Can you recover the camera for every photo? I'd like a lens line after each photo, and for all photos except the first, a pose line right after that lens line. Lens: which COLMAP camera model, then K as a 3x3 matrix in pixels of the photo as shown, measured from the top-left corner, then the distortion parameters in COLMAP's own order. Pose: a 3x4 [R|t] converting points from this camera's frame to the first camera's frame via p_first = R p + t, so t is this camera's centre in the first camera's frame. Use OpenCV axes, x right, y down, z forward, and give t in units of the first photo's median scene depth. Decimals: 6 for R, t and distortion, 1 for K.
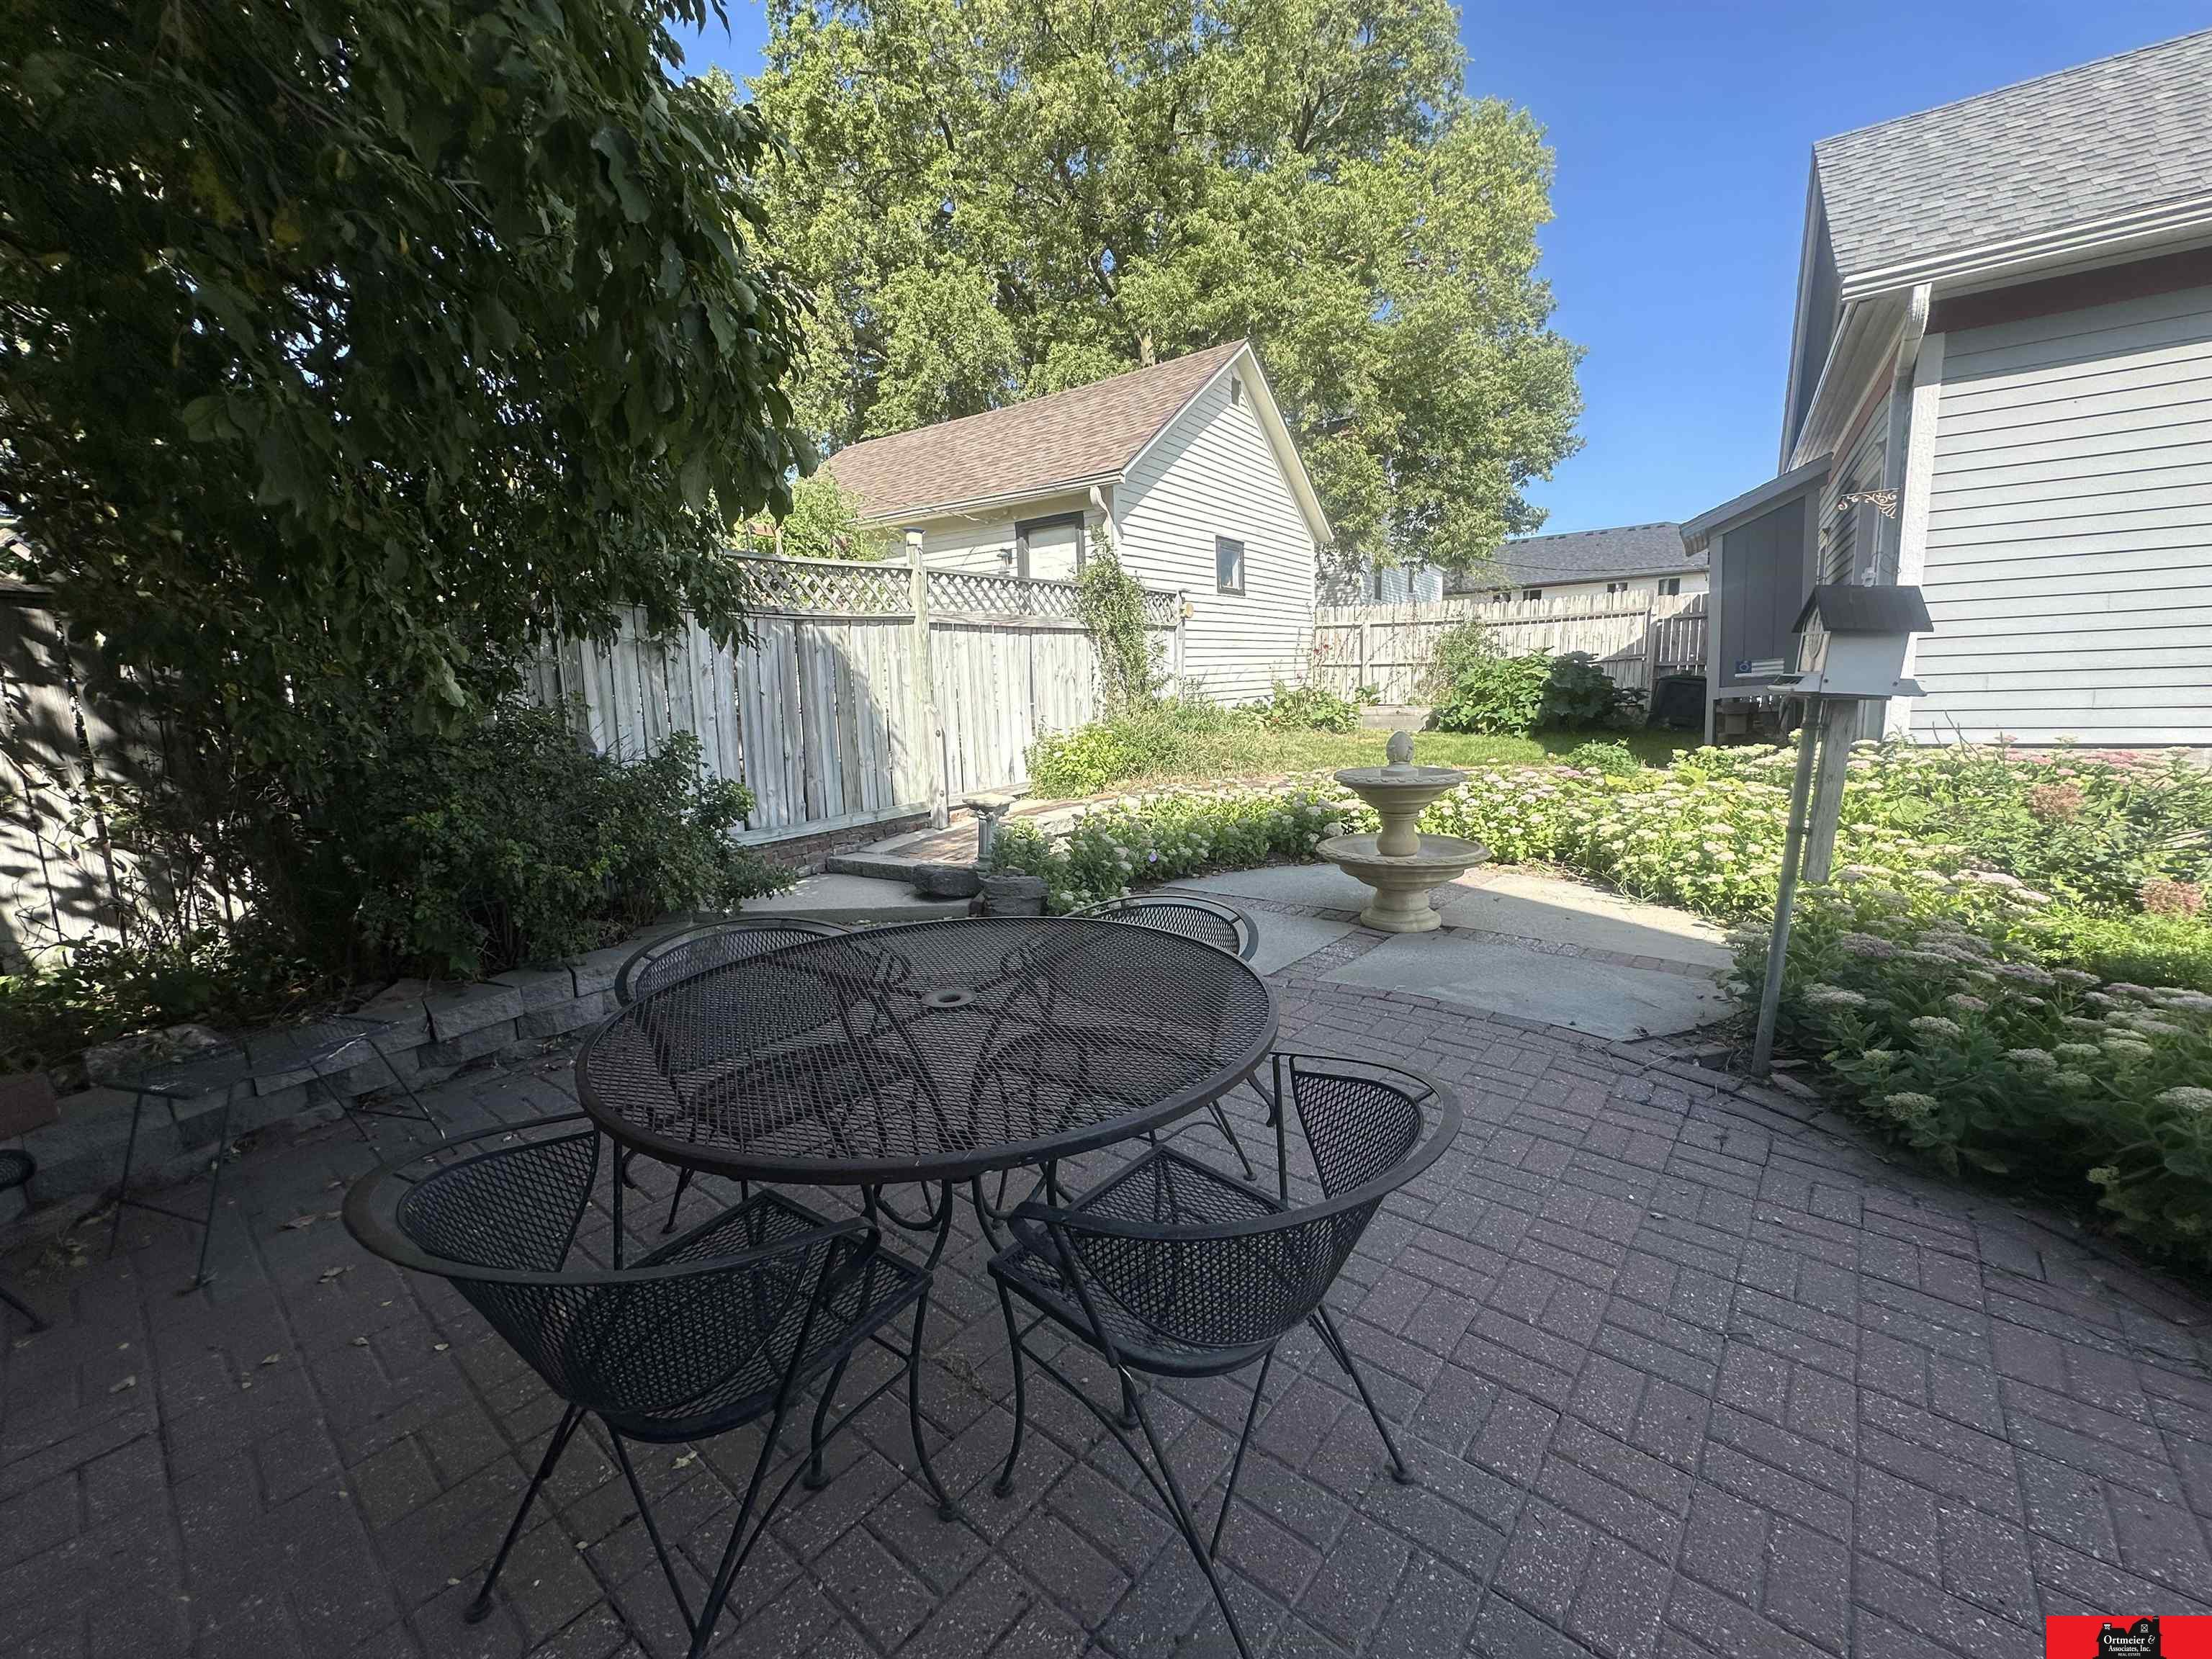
lens RADIAL K [[893.7, 0, 1106.0], [0, 893.7, 829.5], [0, 0, 1]] dist [-0.005932, 0.000098]
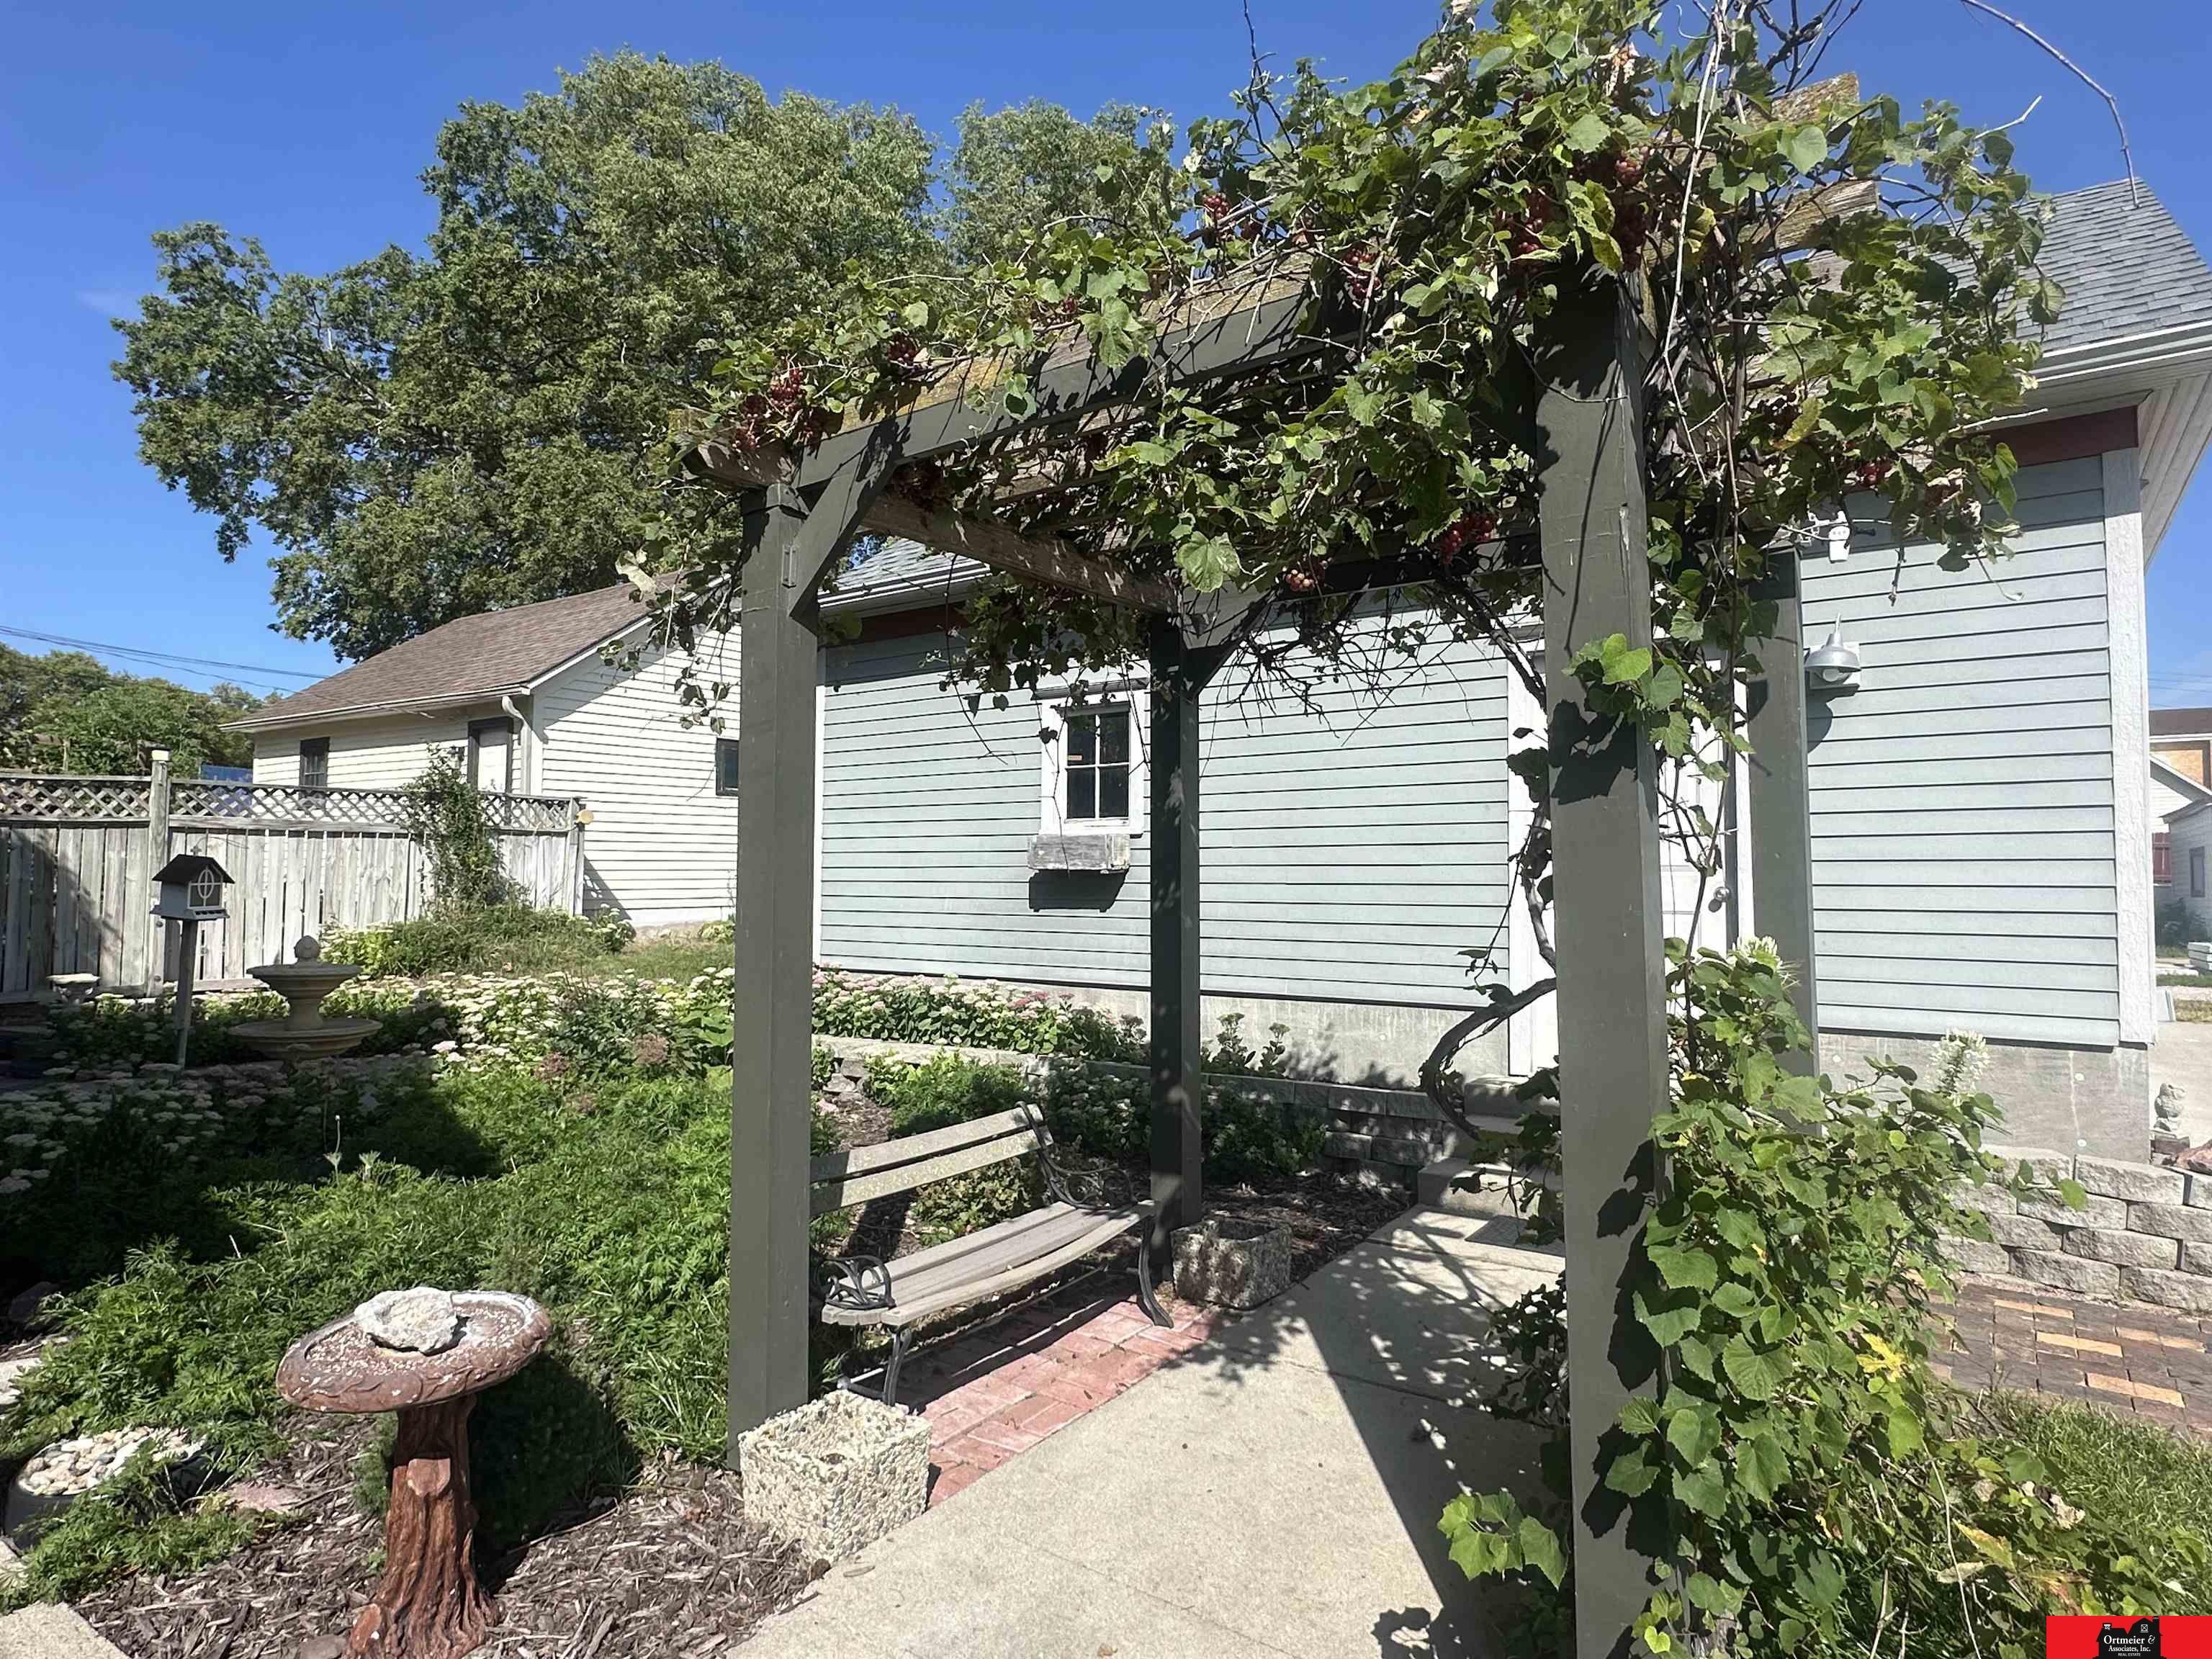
lens RADIAL K [[1257.2, 0, 1106.0], [0, 1257.2, 829.5], [0, 0, 1]] dist [-0.003495, 0.001279]
pose [[0.998757, 0.041266, -0.027949, 0.664026], [-0.046024, 0.978820, -0.199485, 0.022629], [0.019125, 0.200523, 0.979502, -0.346251]]
